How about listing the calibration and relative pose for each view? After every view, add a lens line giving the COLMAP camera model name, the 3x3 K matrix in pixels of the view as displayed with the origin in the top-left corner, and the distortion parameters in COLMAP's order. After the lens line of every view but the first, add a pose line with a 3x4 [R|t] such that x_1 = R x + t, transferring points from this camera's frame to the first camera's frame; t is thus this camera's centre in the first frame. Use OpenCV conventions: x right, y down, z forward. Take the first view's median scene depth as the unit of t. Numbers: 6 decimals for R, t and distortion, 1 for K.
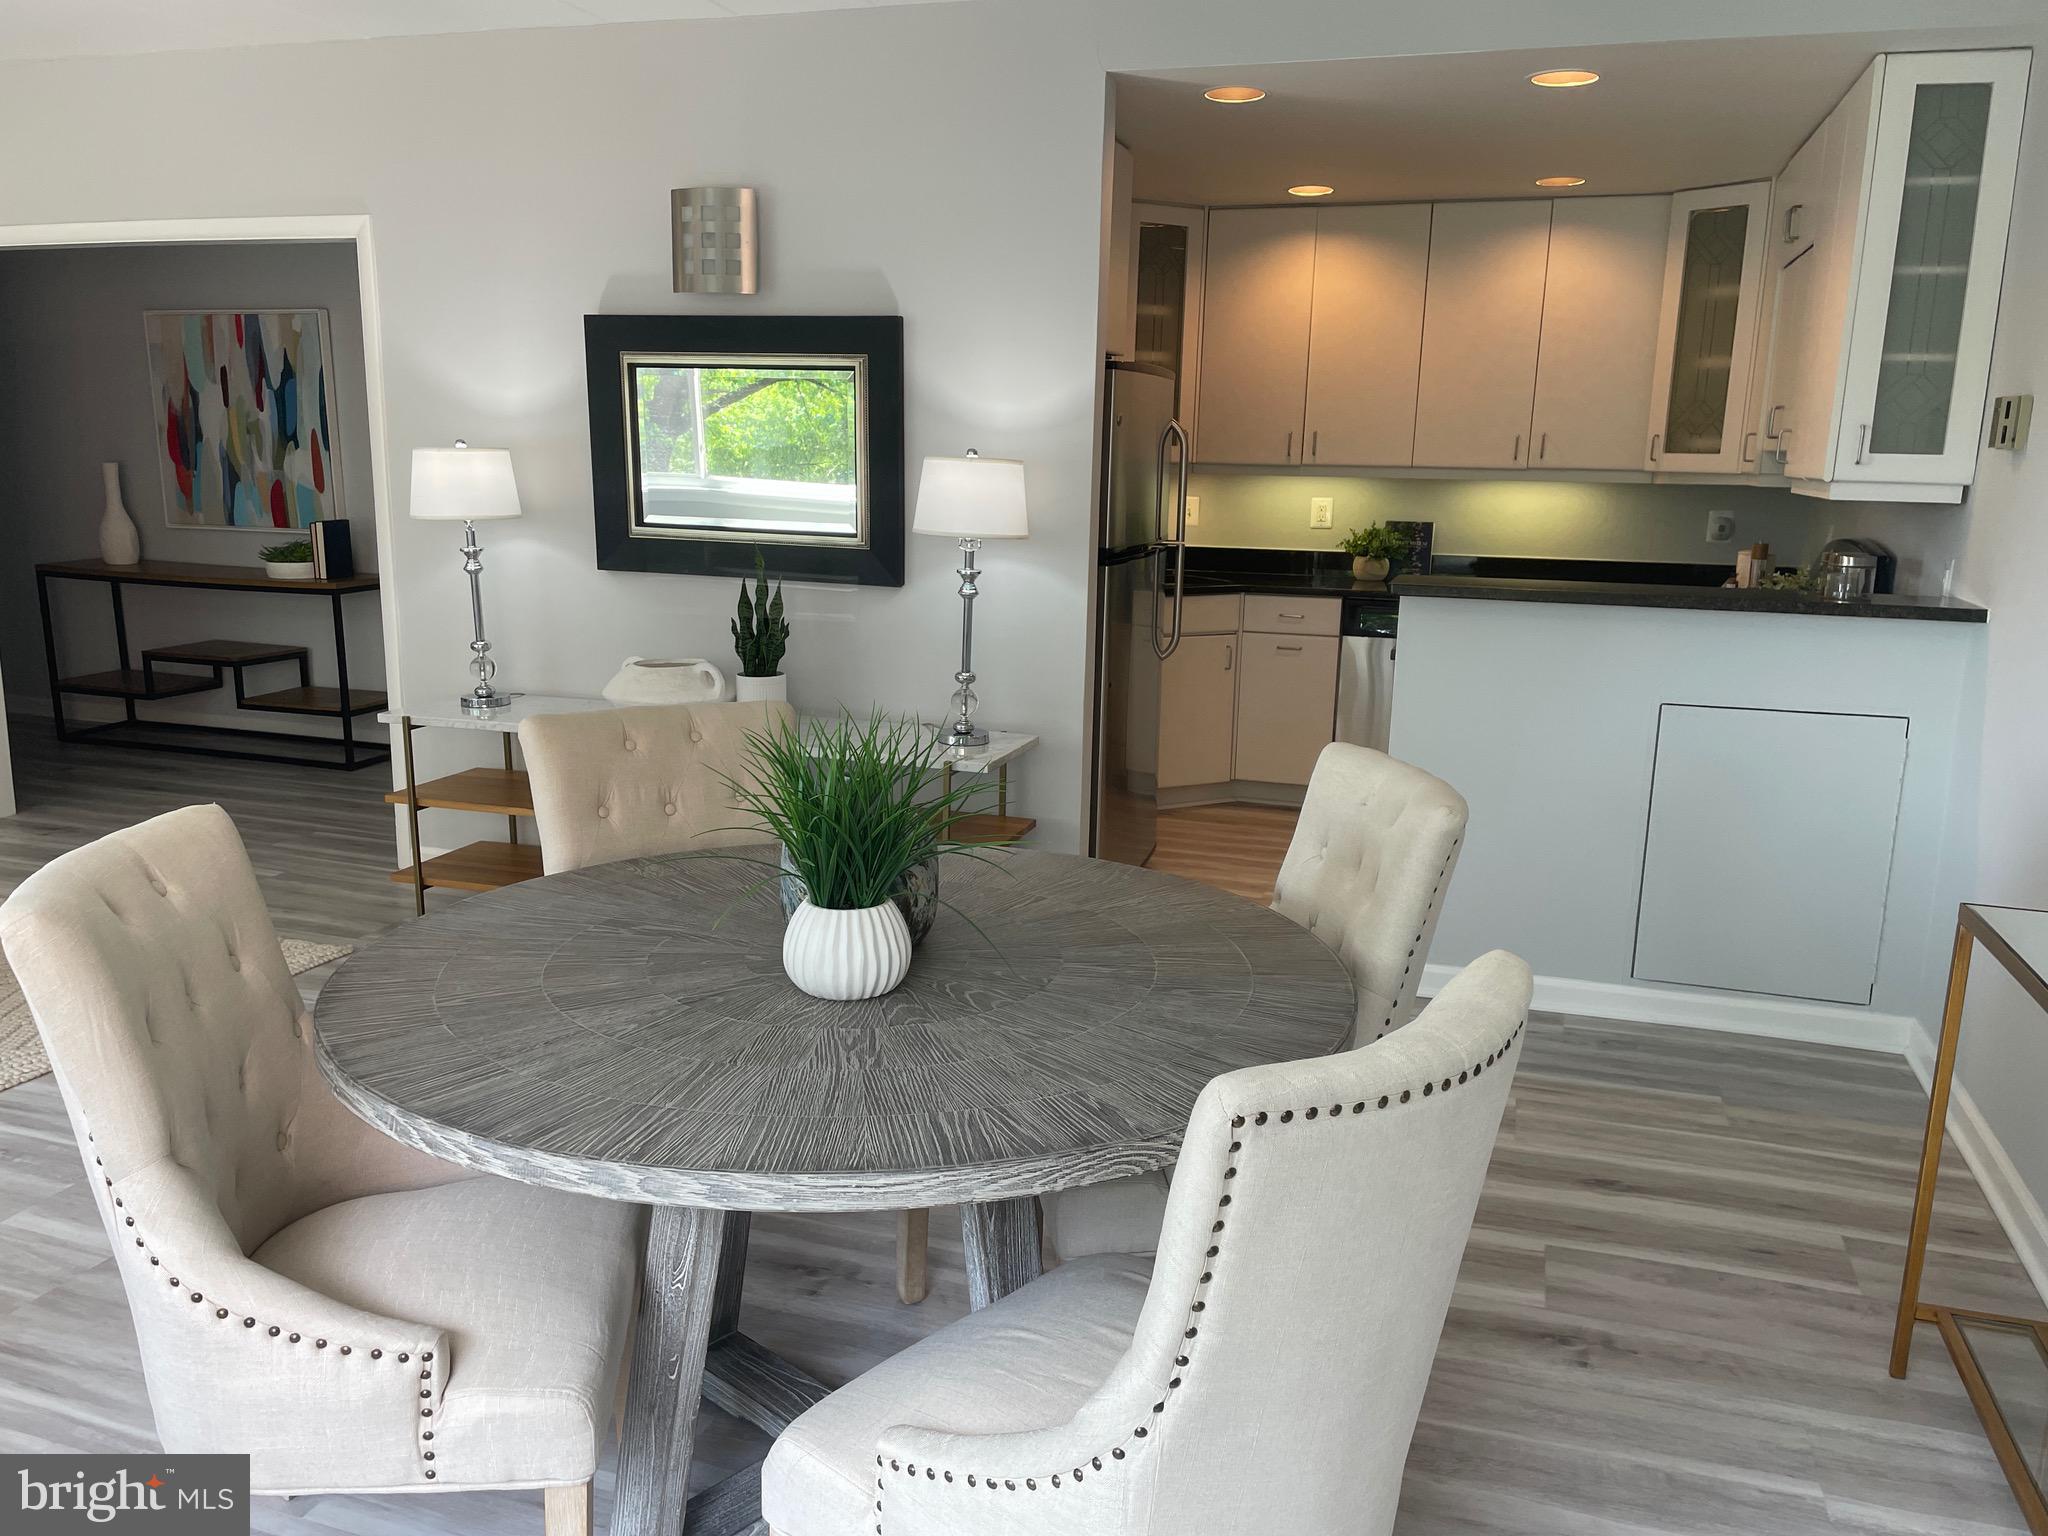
lens RADIAL K [[1542.3, 0, 1020.9], [0, 1542.3, 770.7], [0, 0, 1]] dist [0.096997, -0.126918]
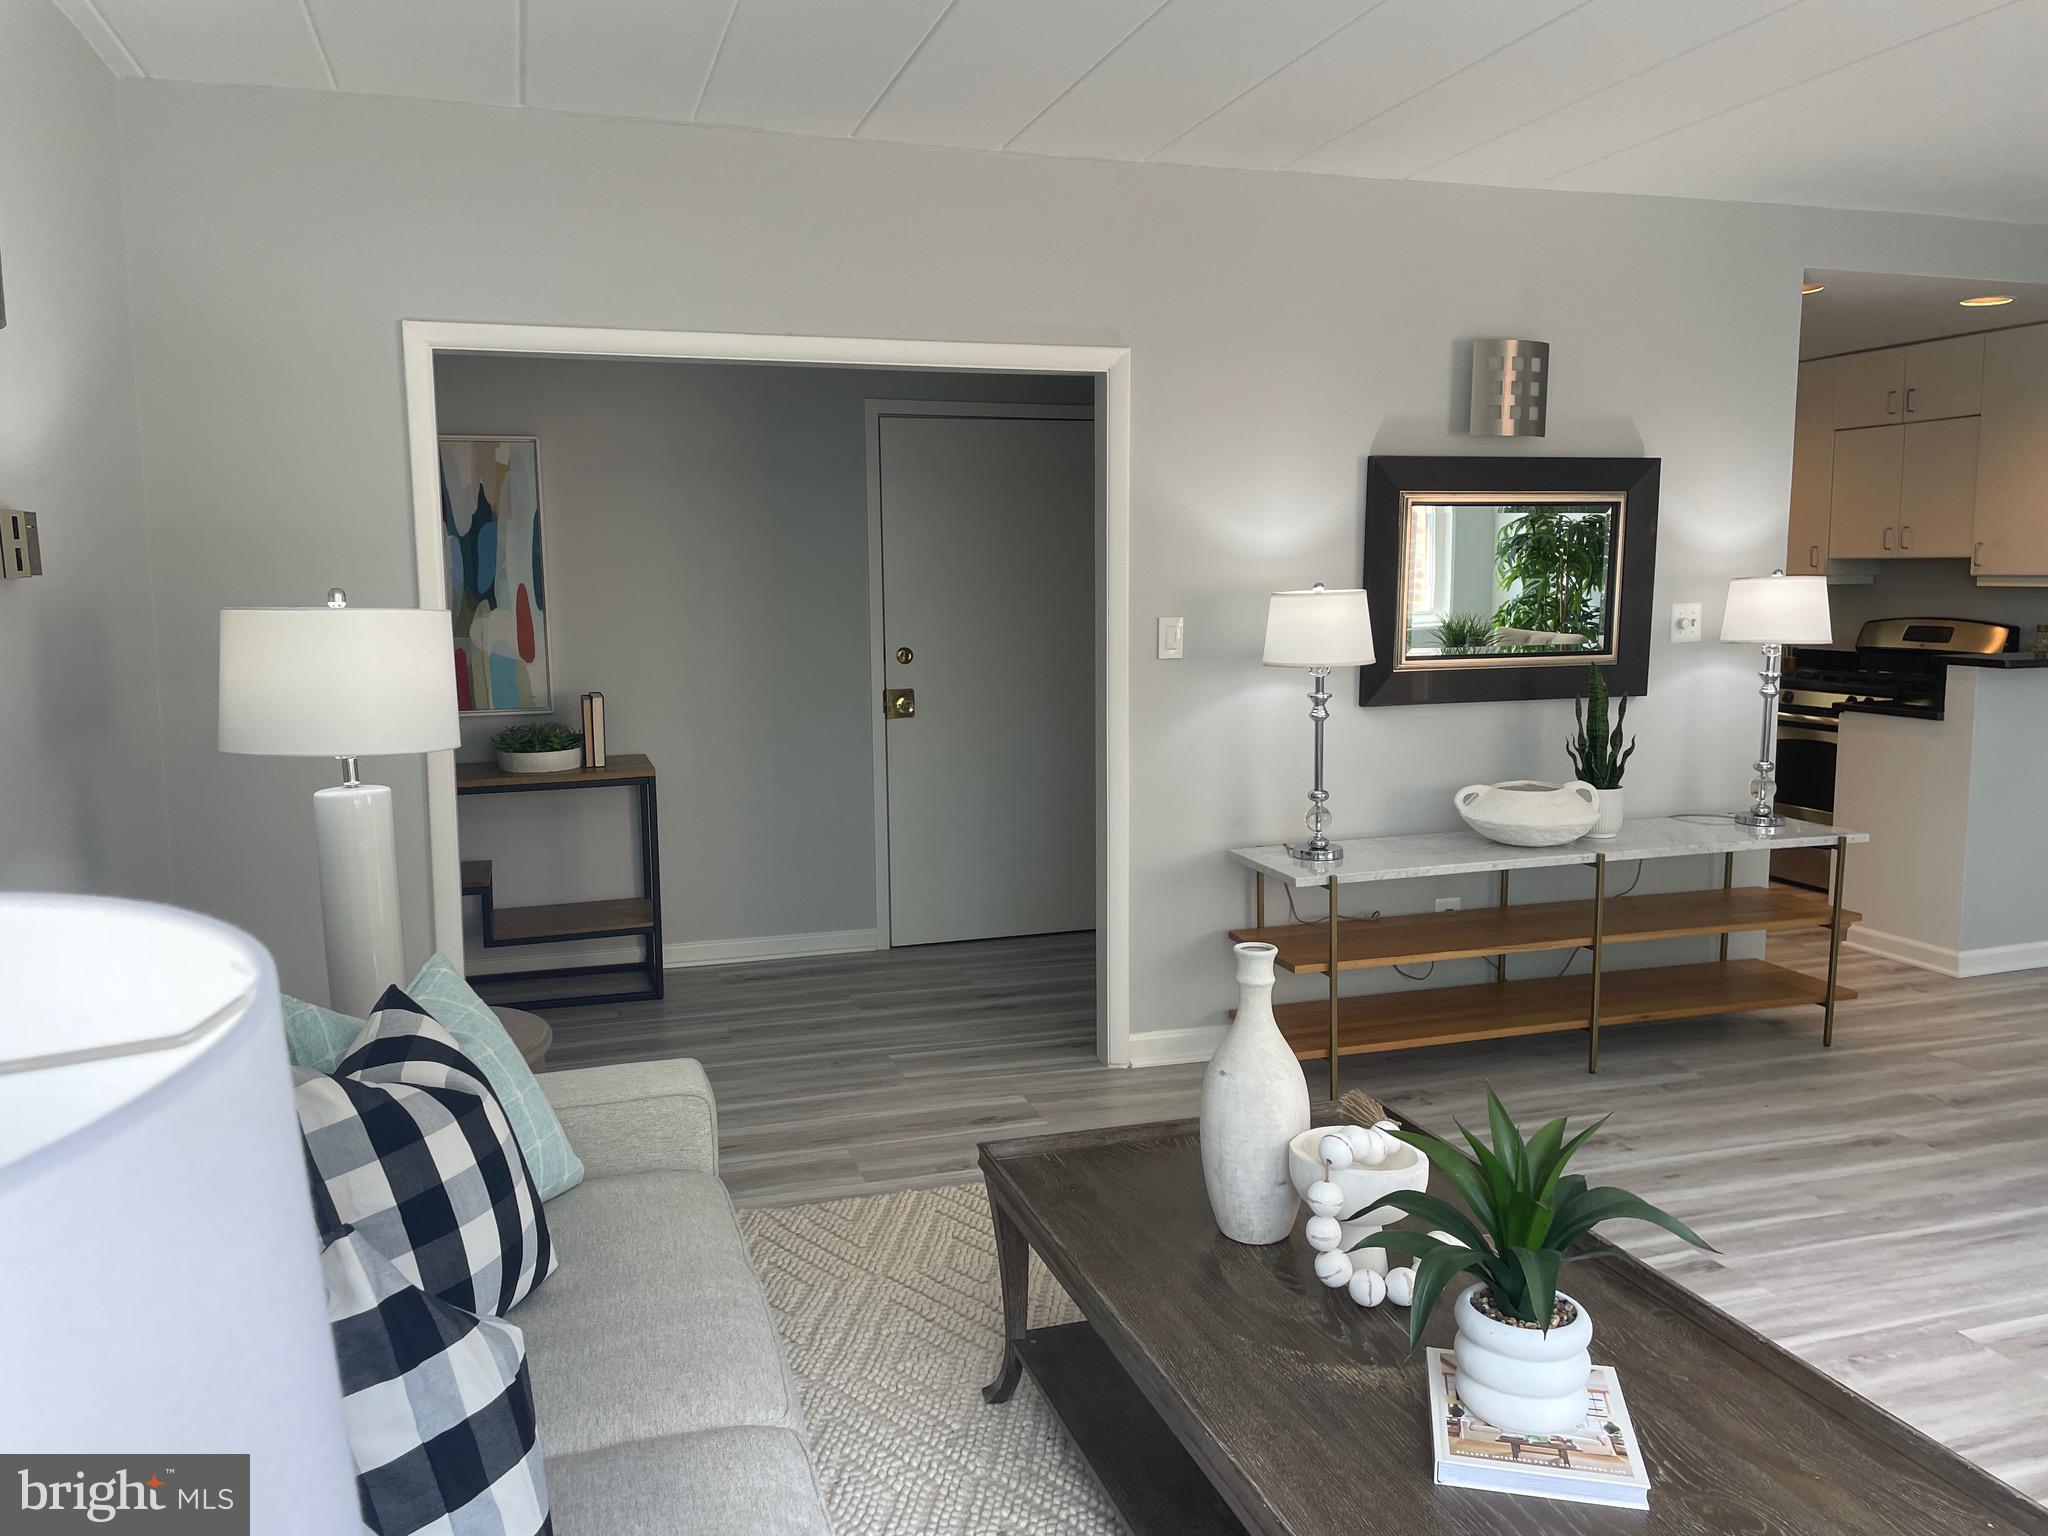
lens RADIAL K [[1542.3, 0, 1000.8], [0, 1542.3, 759.4], [0, 0, 1]] dist [0.096997, -0.126918]
pose [[0.814353, -0.099827, 0.571720, -1.131907], [0.146557, 0.988542, -0.036147, -0.104249], [-0.561561, 0.113227, 0.819652, 0.359047]]
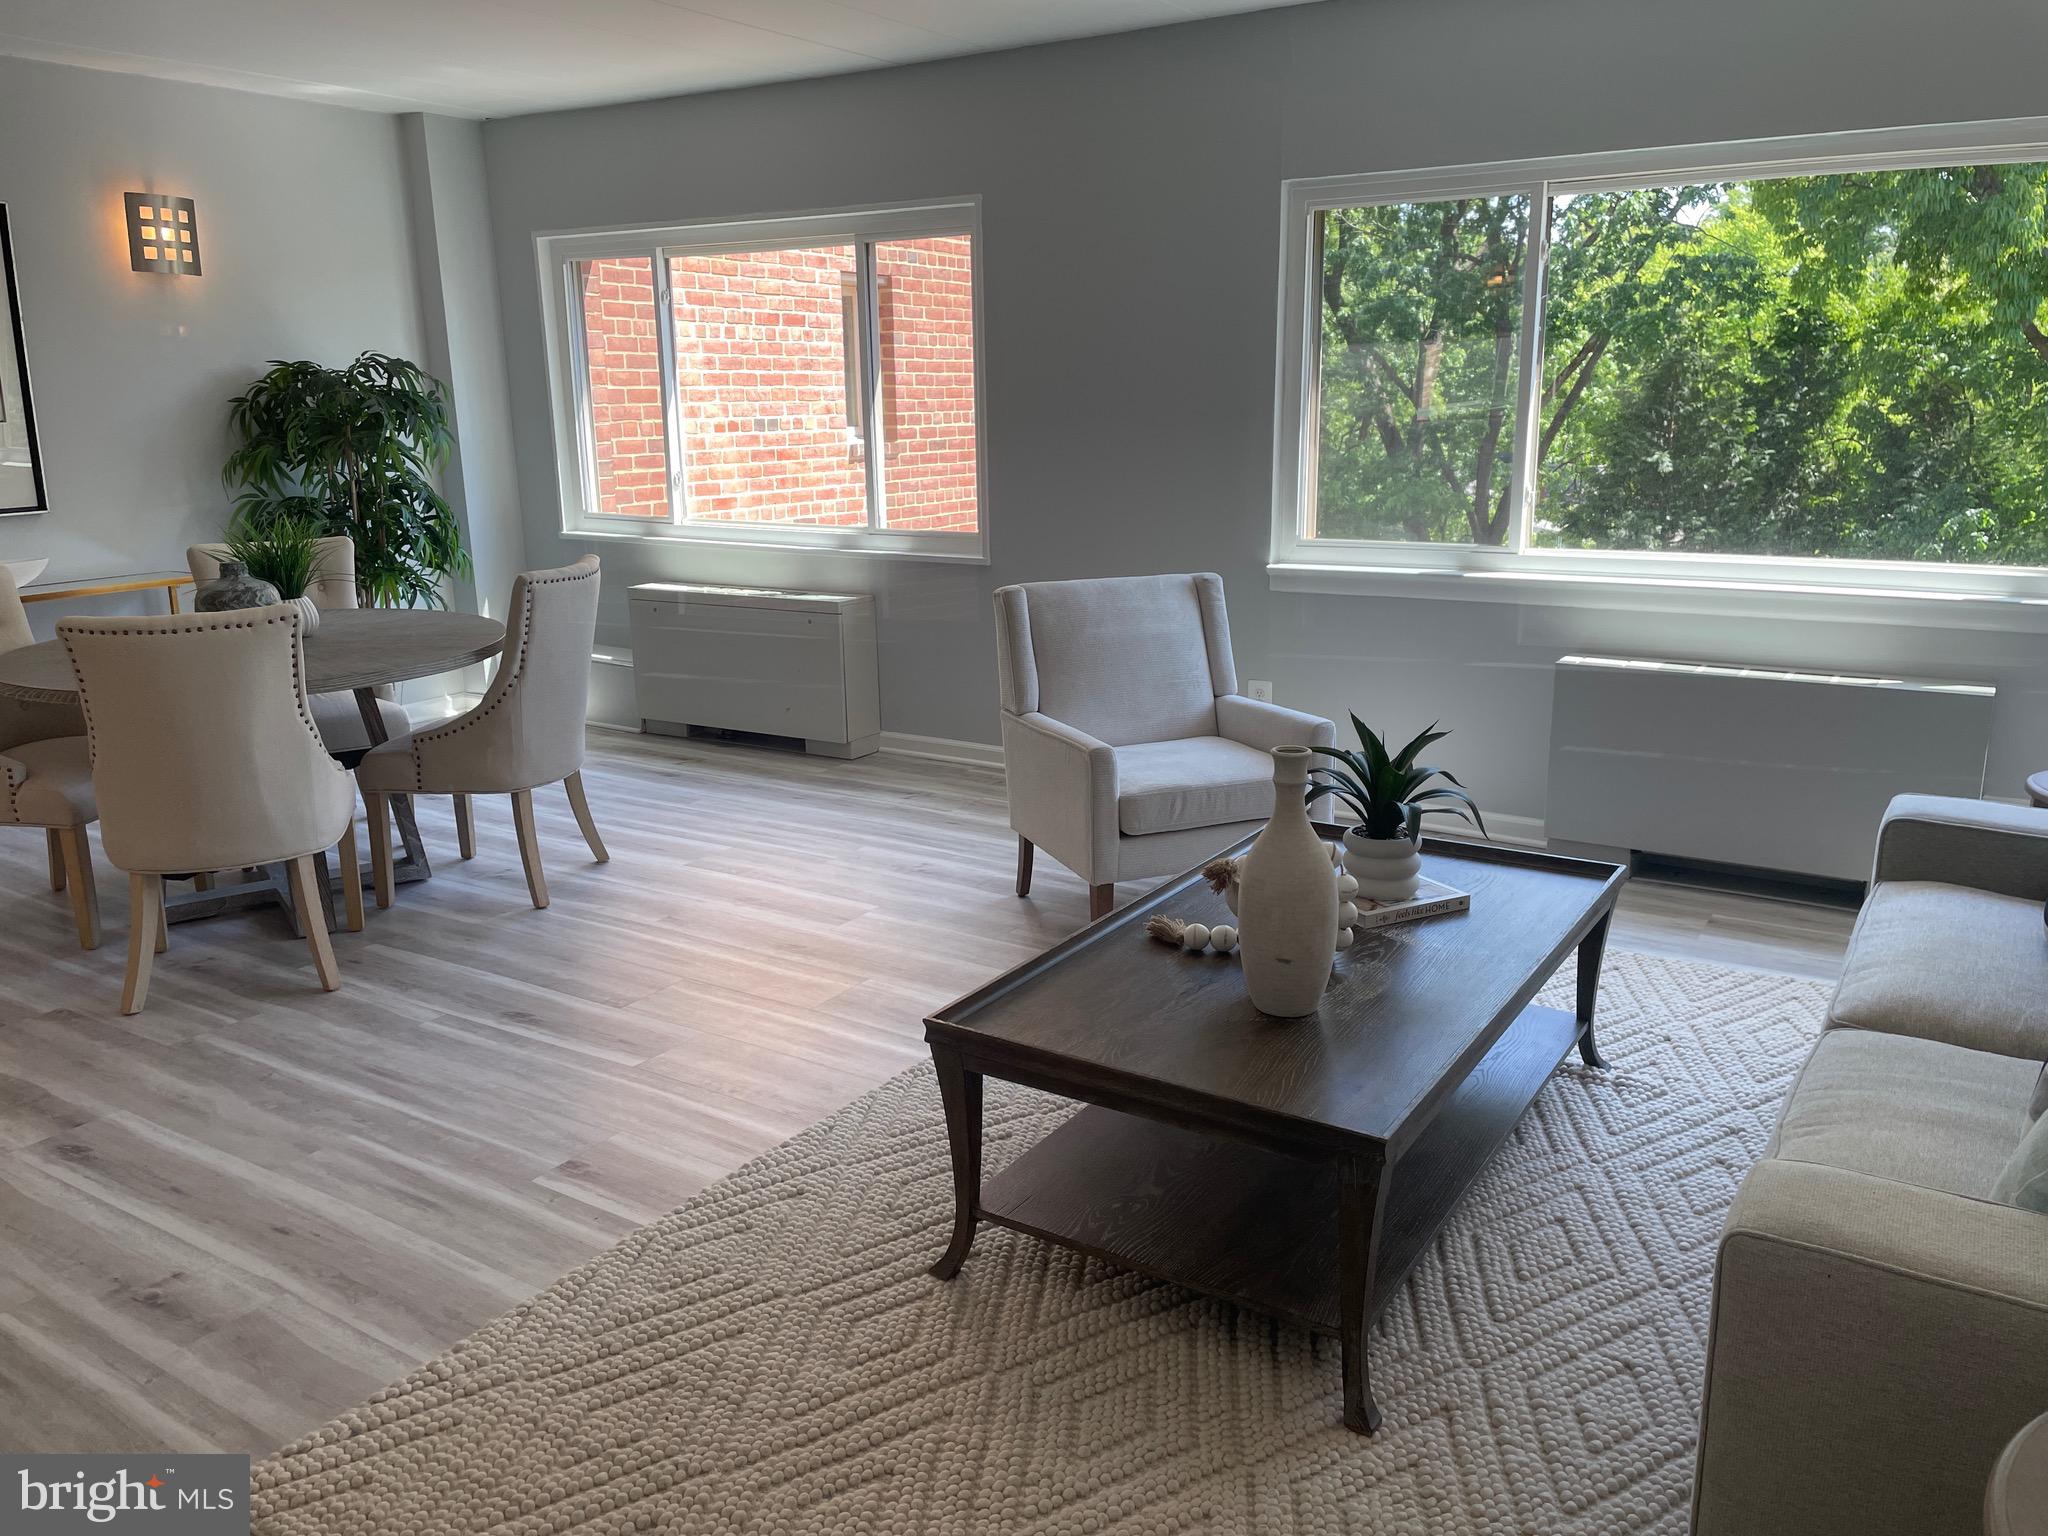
lens RADIAL K [[1542.3, 0, 1030.9], [0, 1542.3, 760.8], [0, 0, 1]] dist [0.096997, -0.126918]
pose [[-0.969884, -0.069929, 0.233313, -0.793067], [0.037505, 0.903598, 0.426736, -0.294954], [-0.240662, 0.422634, -0.873763, 1.301756]]
